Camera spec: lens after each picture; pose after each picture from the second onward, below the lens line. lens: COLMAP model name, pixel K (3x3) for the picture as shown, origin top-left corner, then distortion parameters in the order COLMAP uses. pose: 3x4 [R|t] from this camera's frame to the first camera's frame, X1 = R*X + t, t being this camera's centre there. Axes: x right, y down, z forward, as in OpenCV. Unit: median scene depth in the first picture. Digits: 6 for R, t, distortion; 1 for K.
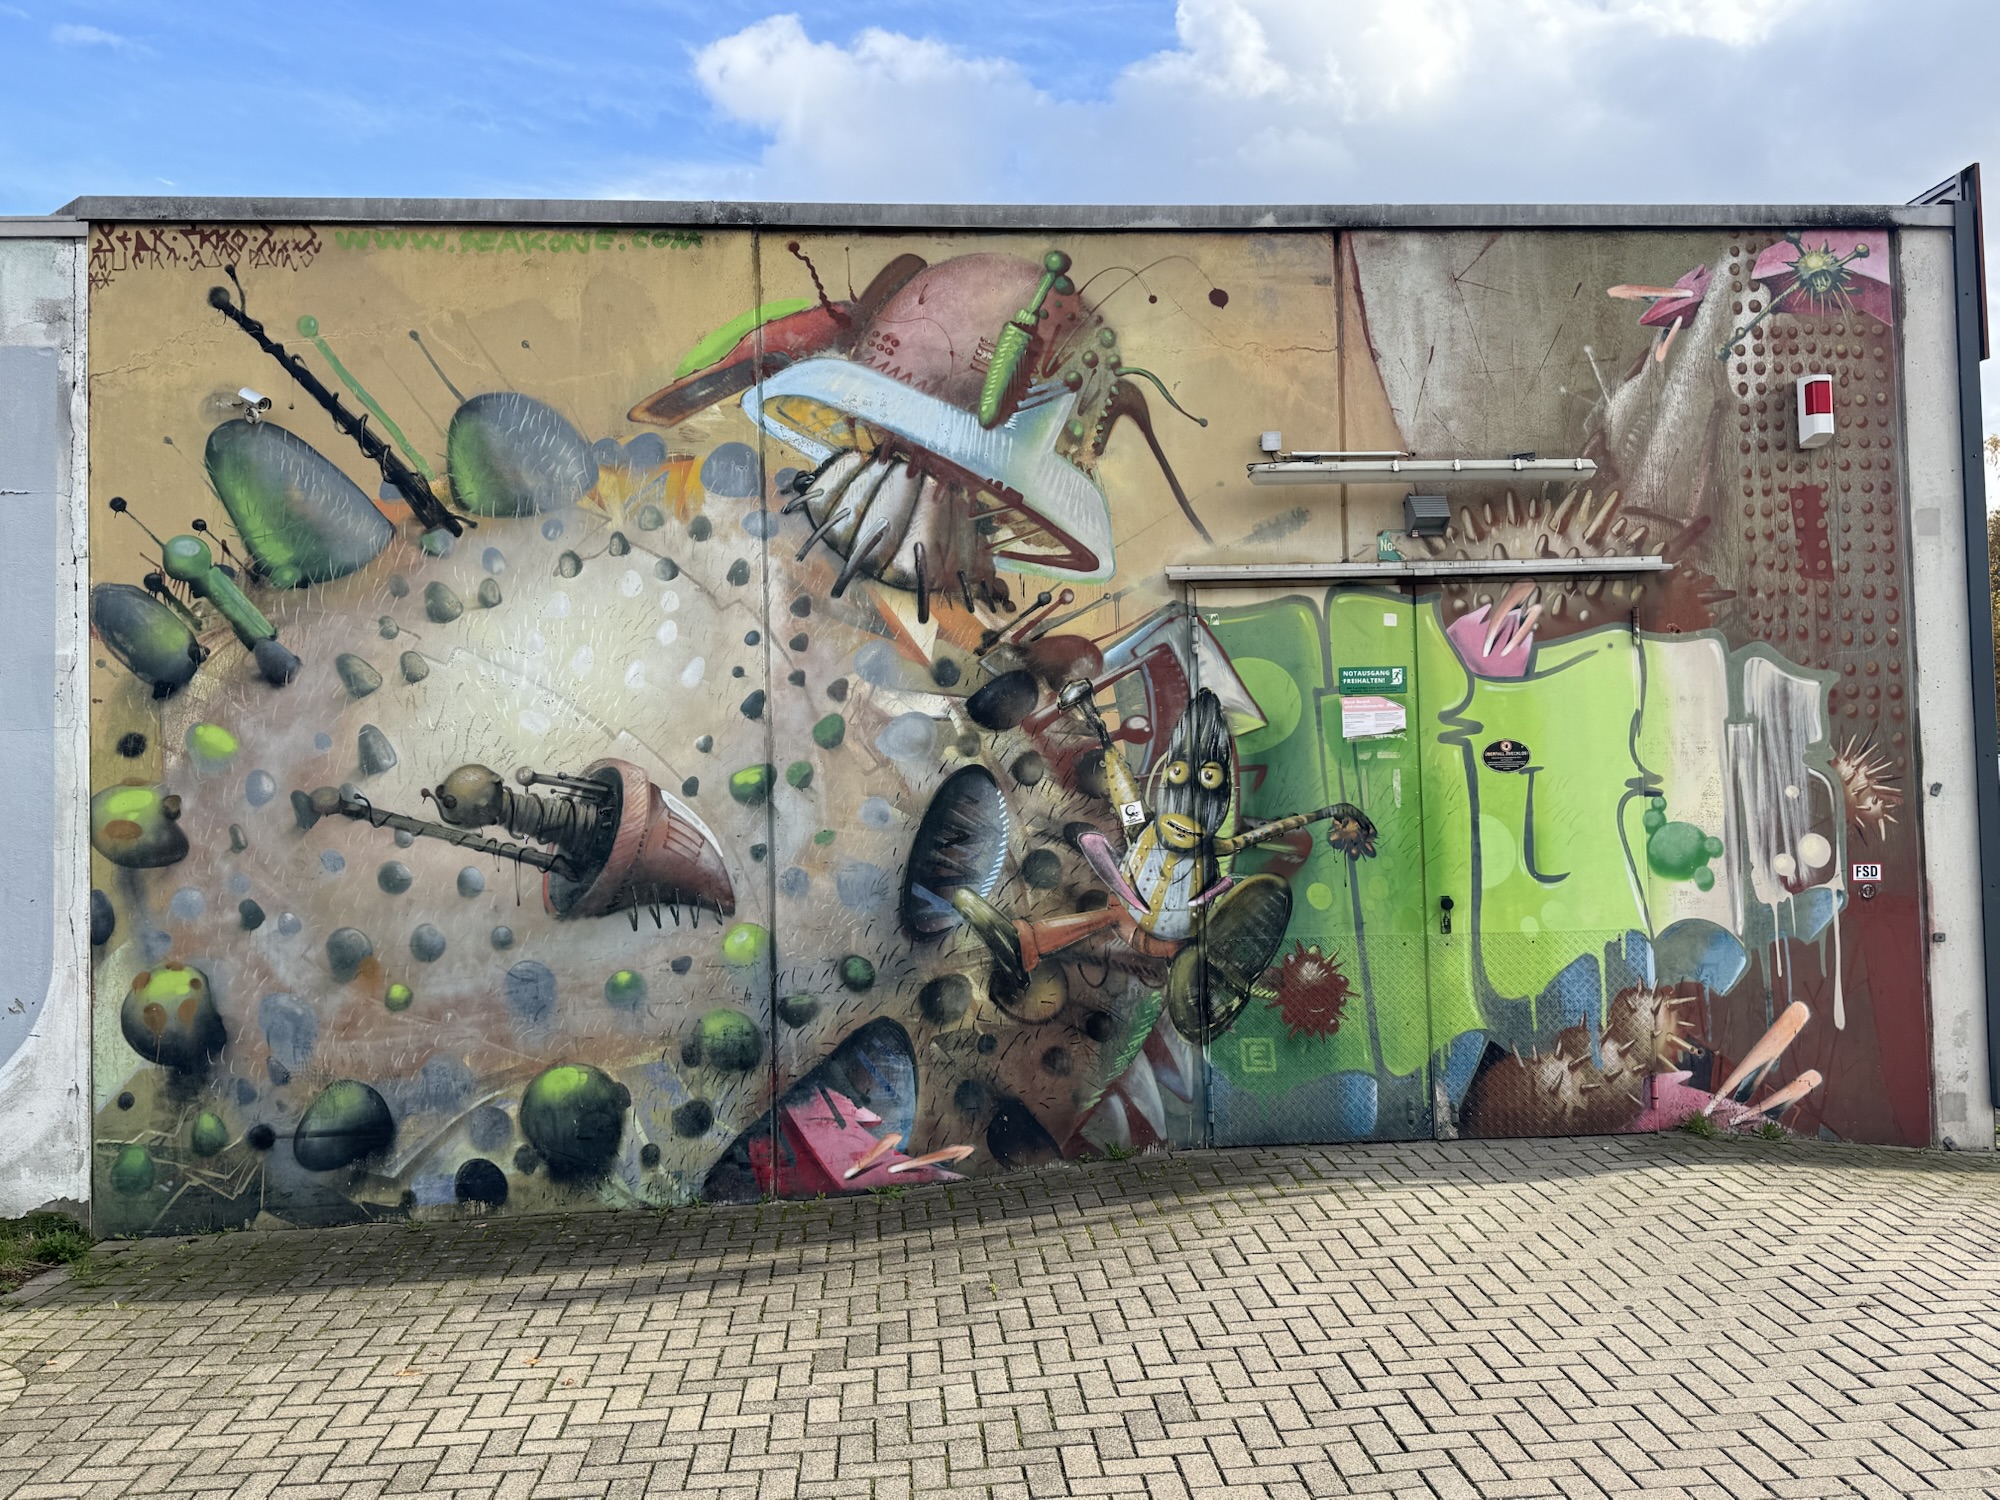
lens RADIAL K [[1760.7, 0, 1009.3], [0, 1760.7, 744.9], [0, 0, 1]] dist [0.002516, 0.031552]
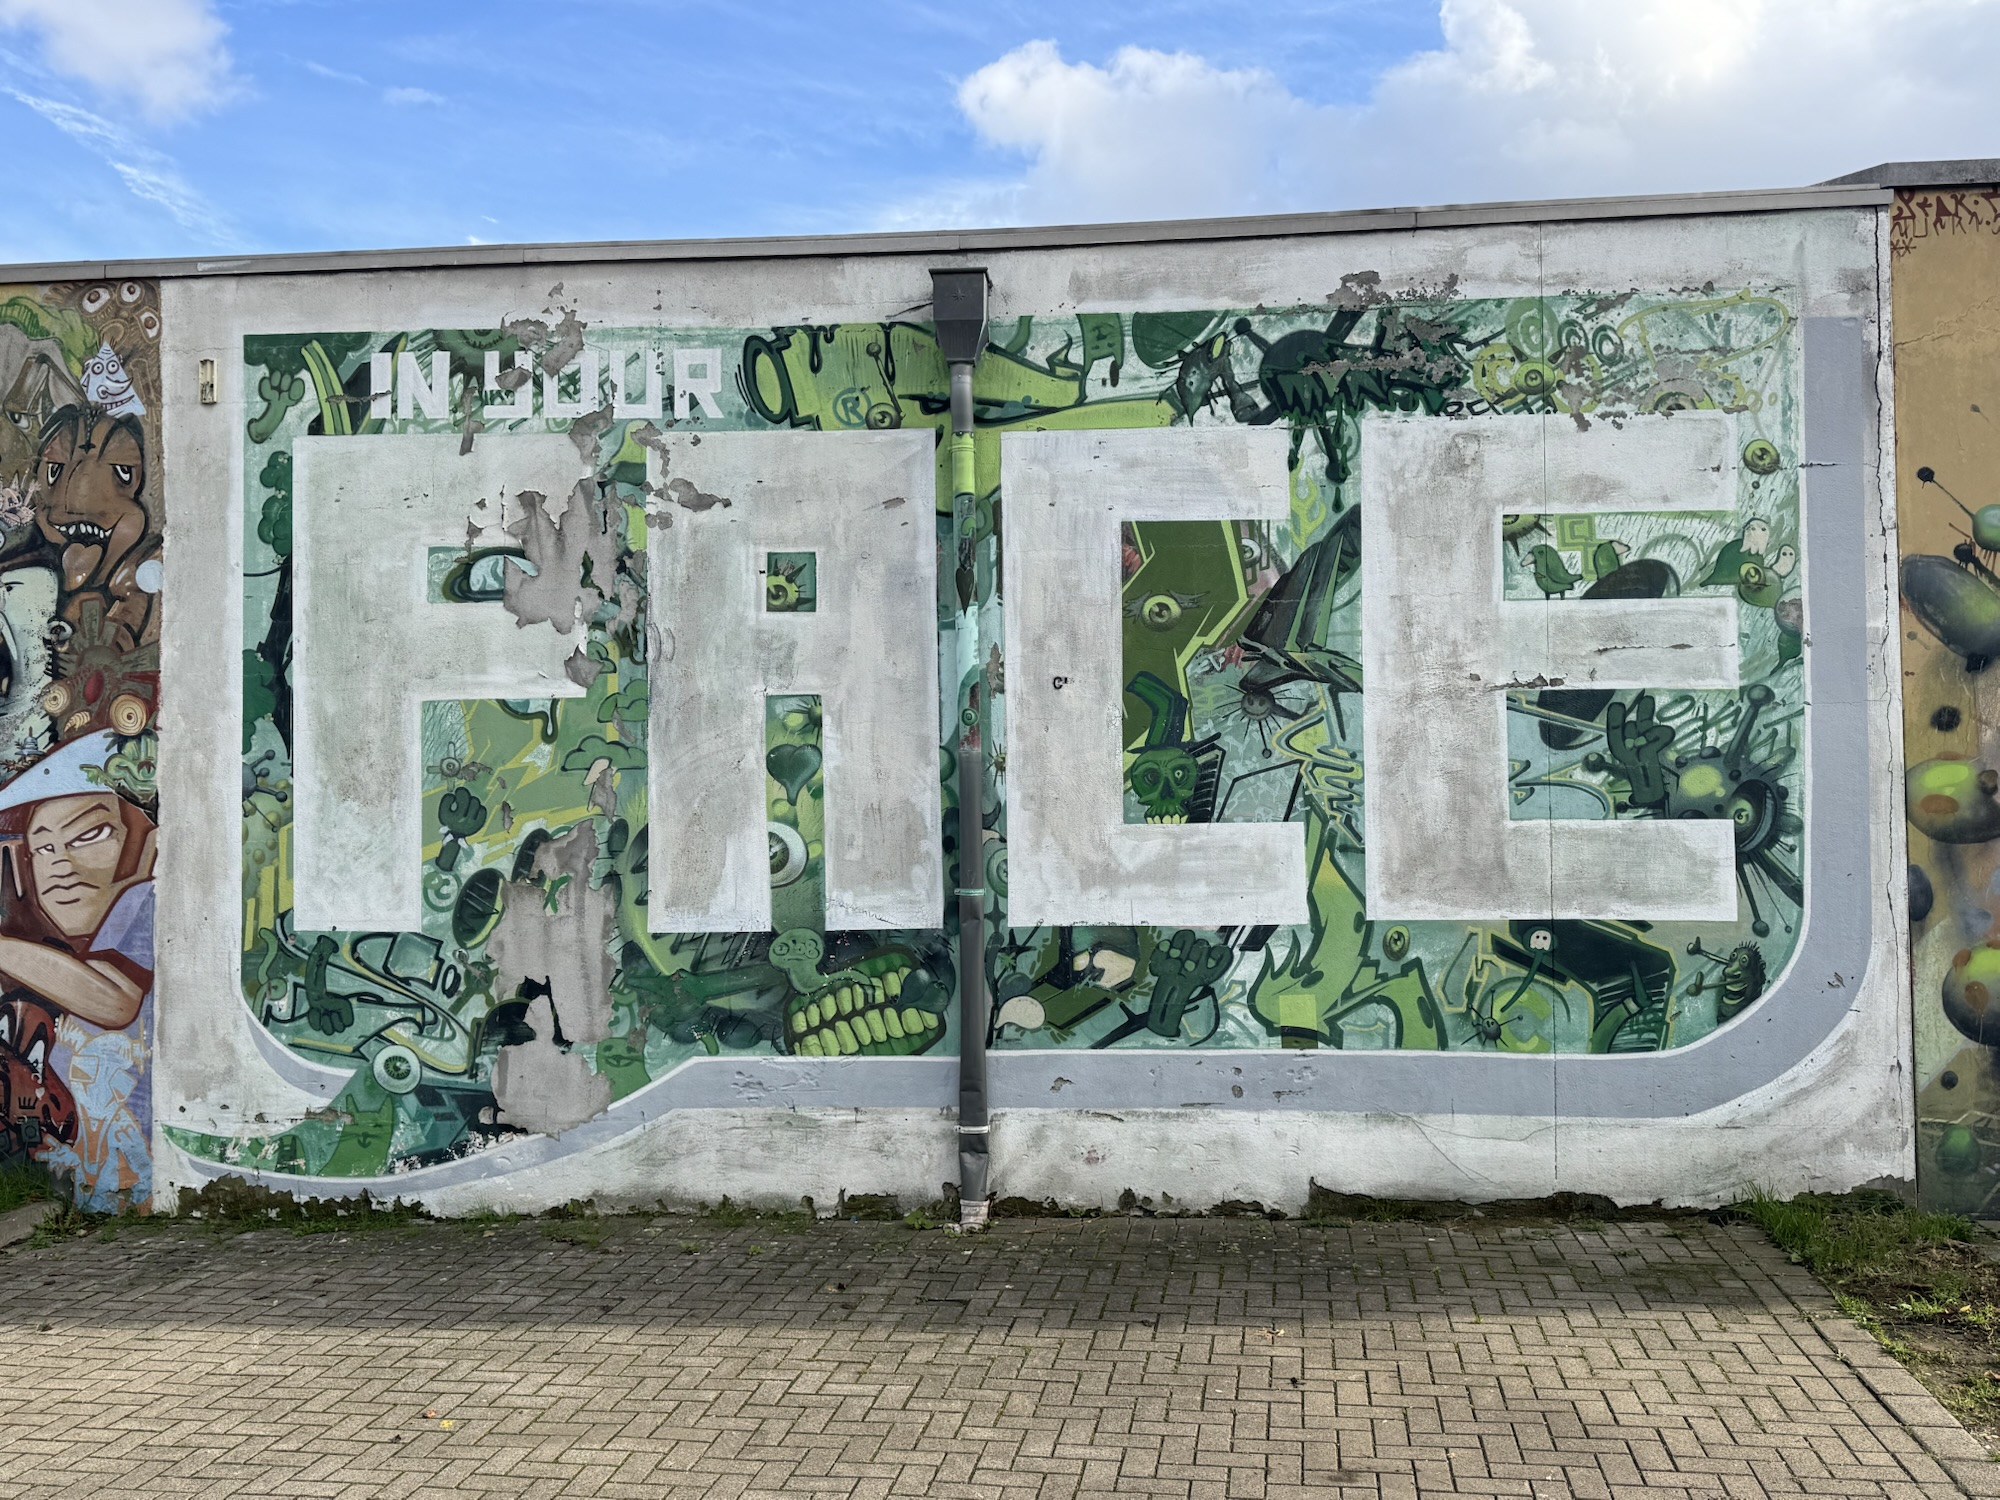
lens RADIAL K [[1760.7, 0, 1018.0], [0, 1760.7, 756.2], [0, 0, 1]] dist [0.002516, 0.031552]
pose [[0.991687, 0.006590, -0.128505, -0.879254], [-0.006760, 0.999977, -0.000886, 0.025325], [0.128496, 0.001748, 0.991708, -0.042203]]
